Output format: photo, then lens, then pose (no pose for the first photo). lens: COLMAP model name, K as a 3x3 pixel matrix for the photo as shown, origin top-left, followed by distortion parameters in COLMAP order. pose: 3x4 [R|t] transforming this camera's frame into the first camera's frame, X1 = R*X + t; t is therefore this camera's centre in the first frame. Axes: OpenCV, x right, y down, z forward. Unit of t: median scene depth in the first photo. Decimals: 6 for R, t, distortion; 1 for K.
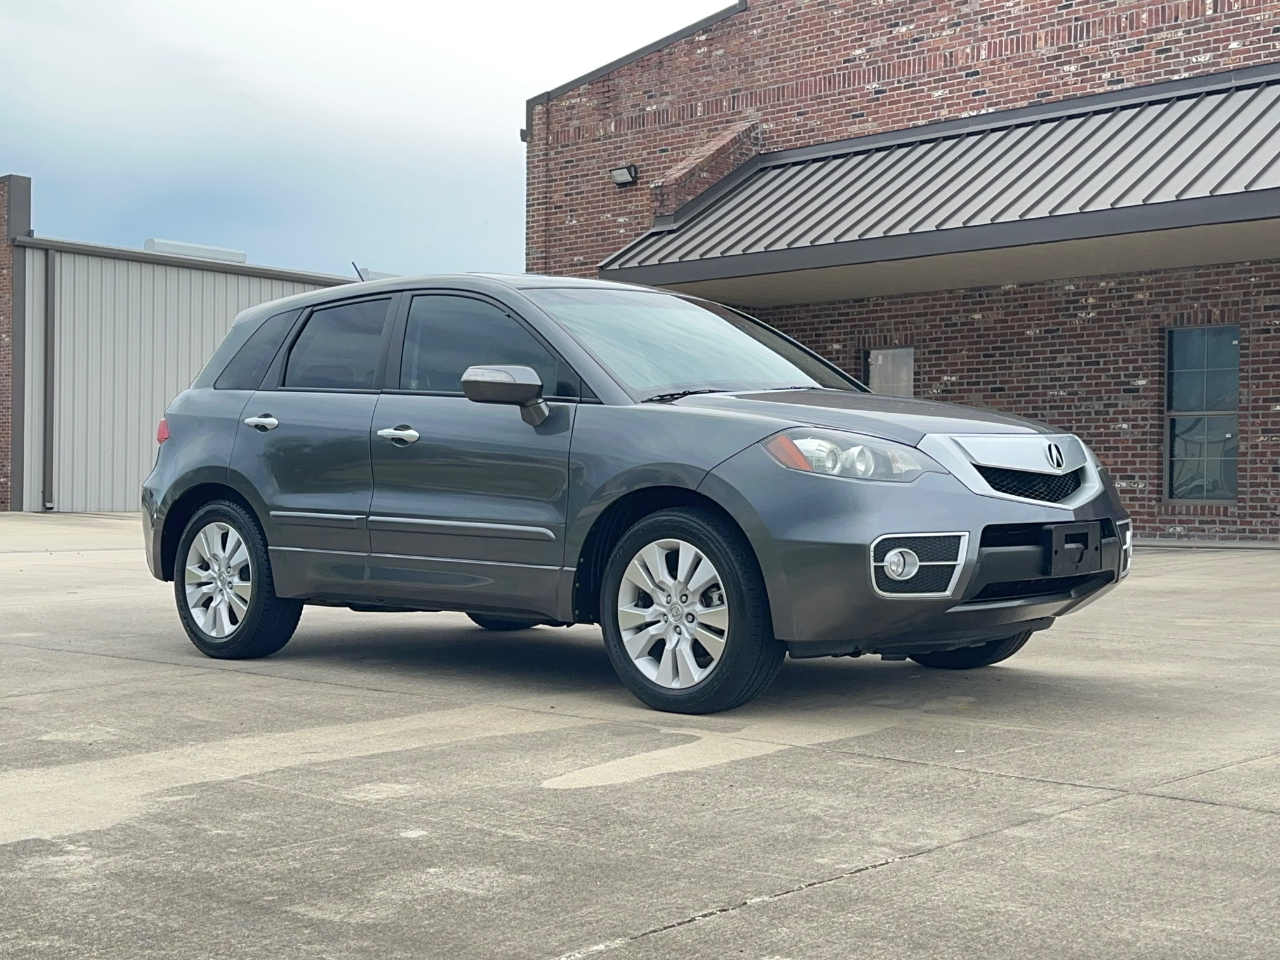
lens RADIAL K [[1761.8, 0, 643.9], [0, 1761.8, 488.9], [0, 0, 1]] dist [0.203600, -0.394973]
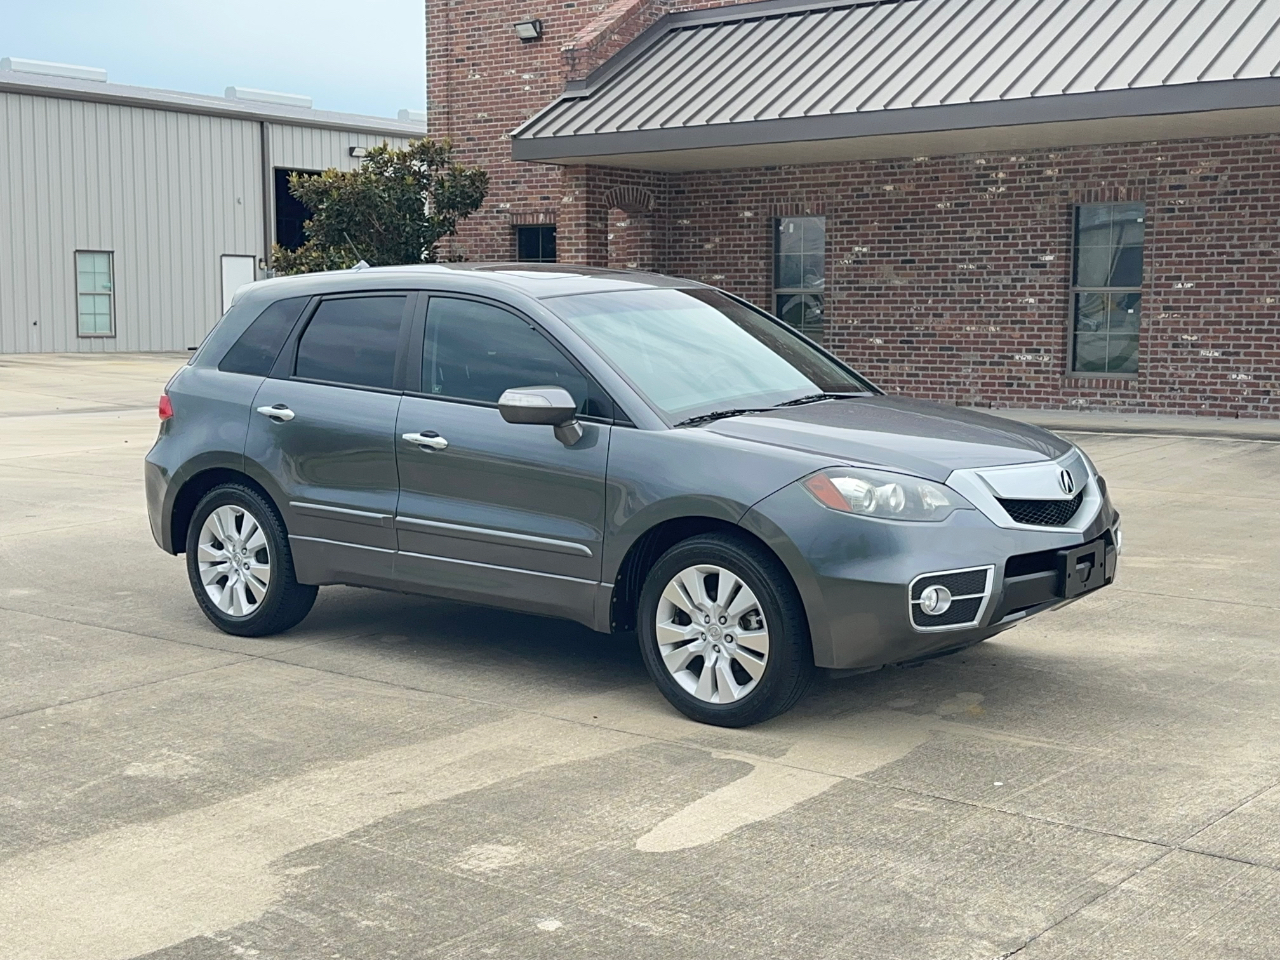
lens RADIAL K [[1762.7, 0, 633.2], [0, 1762.7, 484.3], [0, 0, 1]] dist [0.213456, -0.461517]
pose [[0.997417, -0.014014, 0.070450, -0.032346], [0.006253, 0.994001, 0.109195, -0.041921], [-0.071558, -0.108472, 0.991521, -0.013899]]
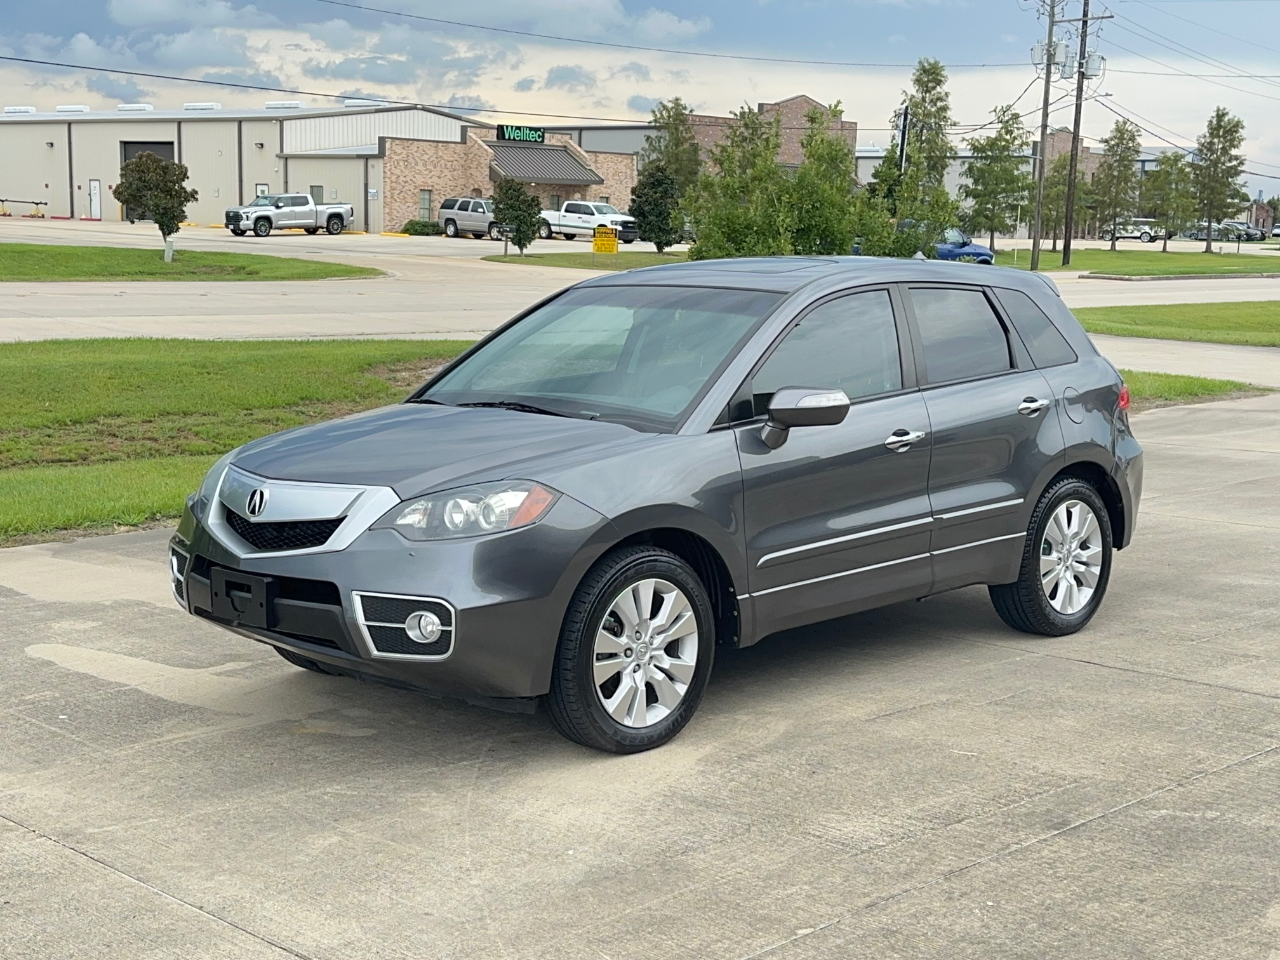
lens RADIAL K [[1762.7, 0, 633.2], [0, 1762.7, 484.3], [0, 0, 1]] dist [0.213456, -0.461517]
pose [[-0.029919, 0.139083, -0.989829, 0.370086], [-0.019233, 0.990009, 0.139689, -0.052529], [0.999367, 0.023217, -0.026945, 0.381622]]
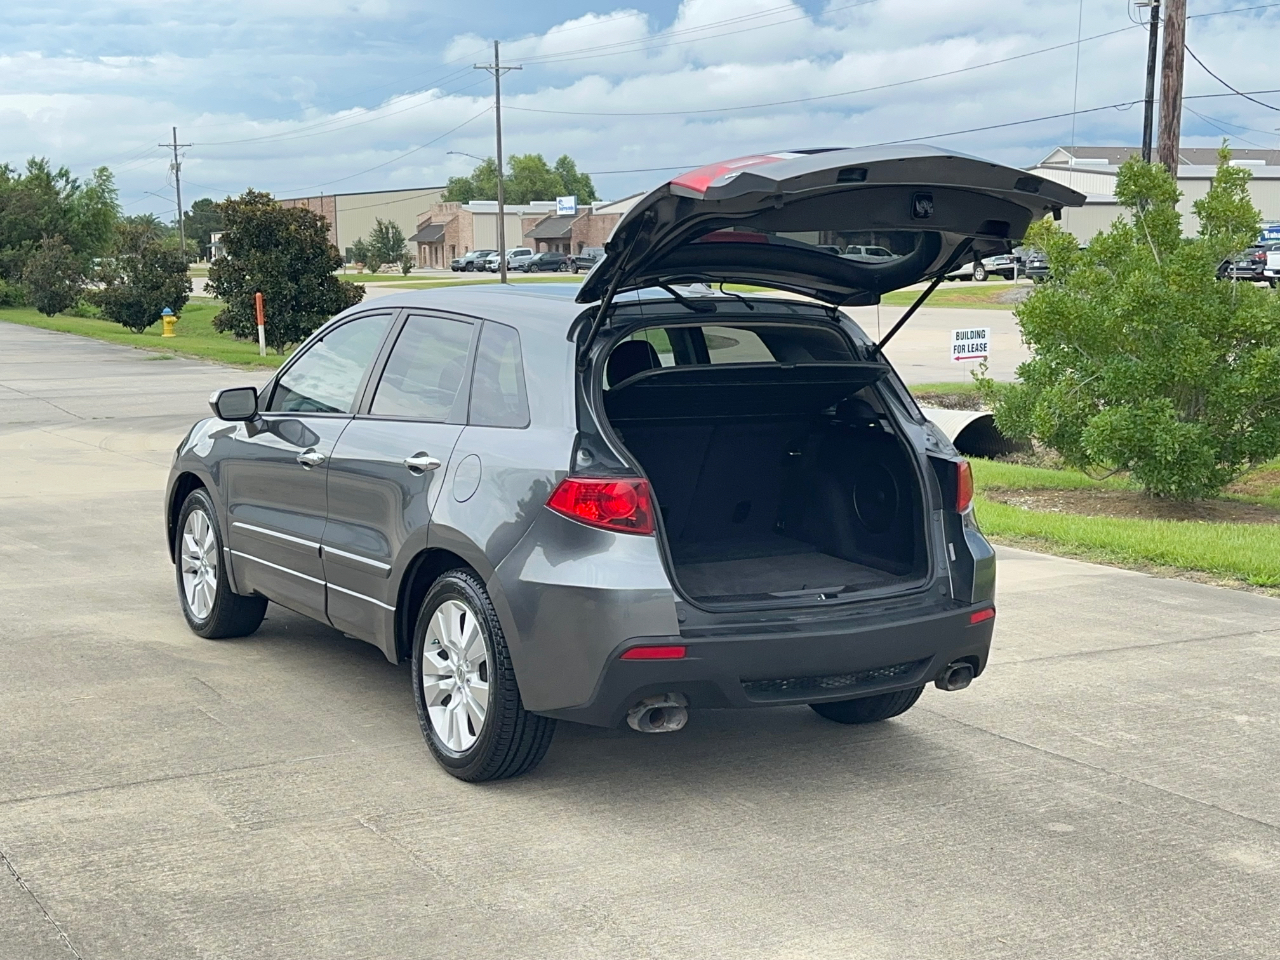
lens RADIAL K [[1738.7, 0, 650.3], [0, 1738.7, 477.2], [0, 0, 1]] dist [0.215856, -0.474419]
pose [[-0.966977, -0.034108, 0.252572, -0.140989], [-0.002915, 0.992420, 0.122857, -0.052894], [-0.254848, 0.118064, -0.959747, 0.750105]]
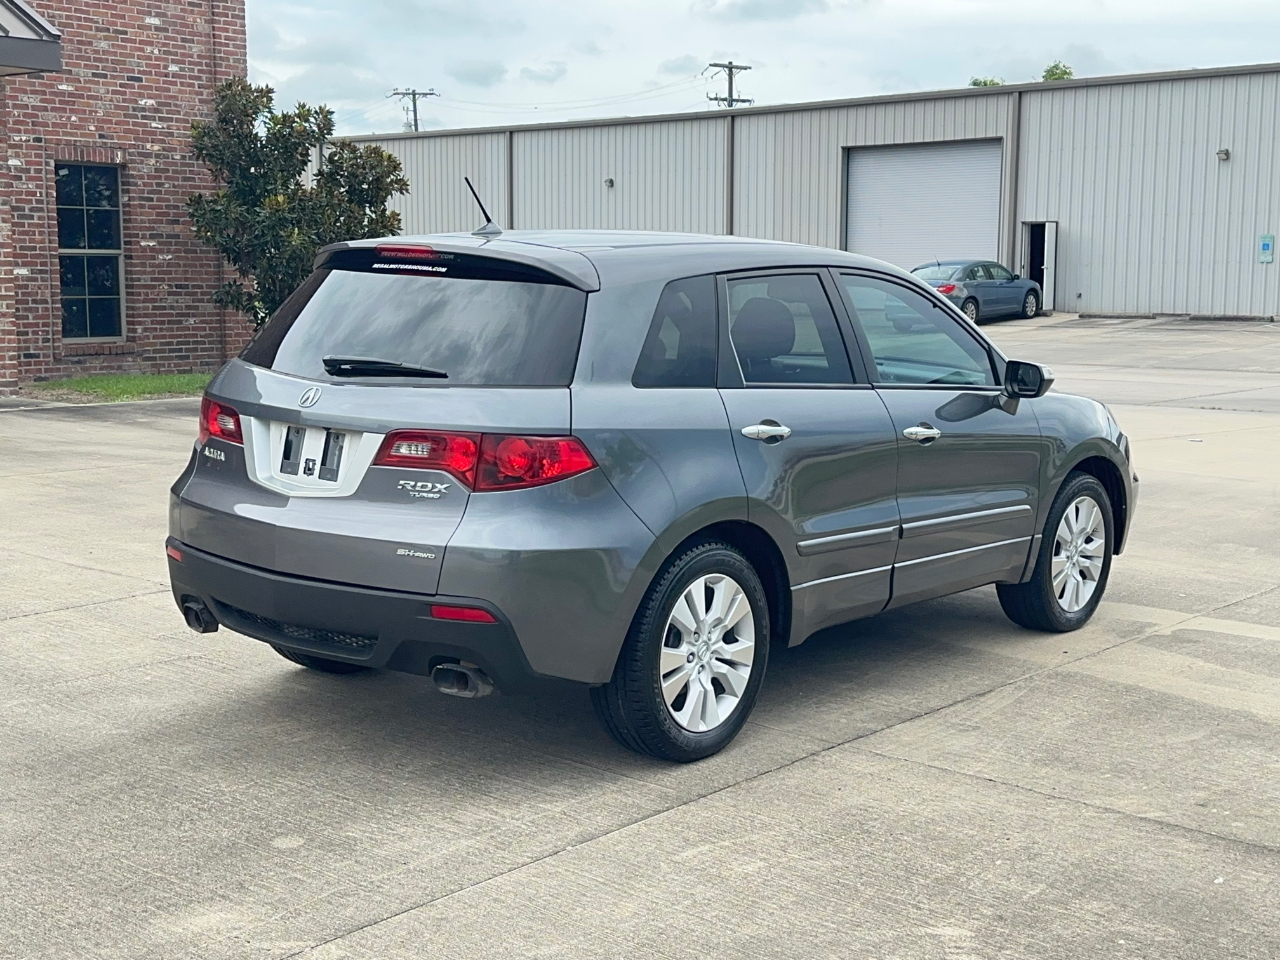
lens RADIAL K [[1762.7, 0, 633.2], [0, 1762.7, 484.3], [0, 0, 1]] dist [0.213456, -0.461517]
pose [[-0.071763, -0.132140, 0.988630, -0.378455], [-0.011373, 0.991229, 0.131662, -0.044845], [-0.997357, -0.001795, -0.072636, 0.435985]]
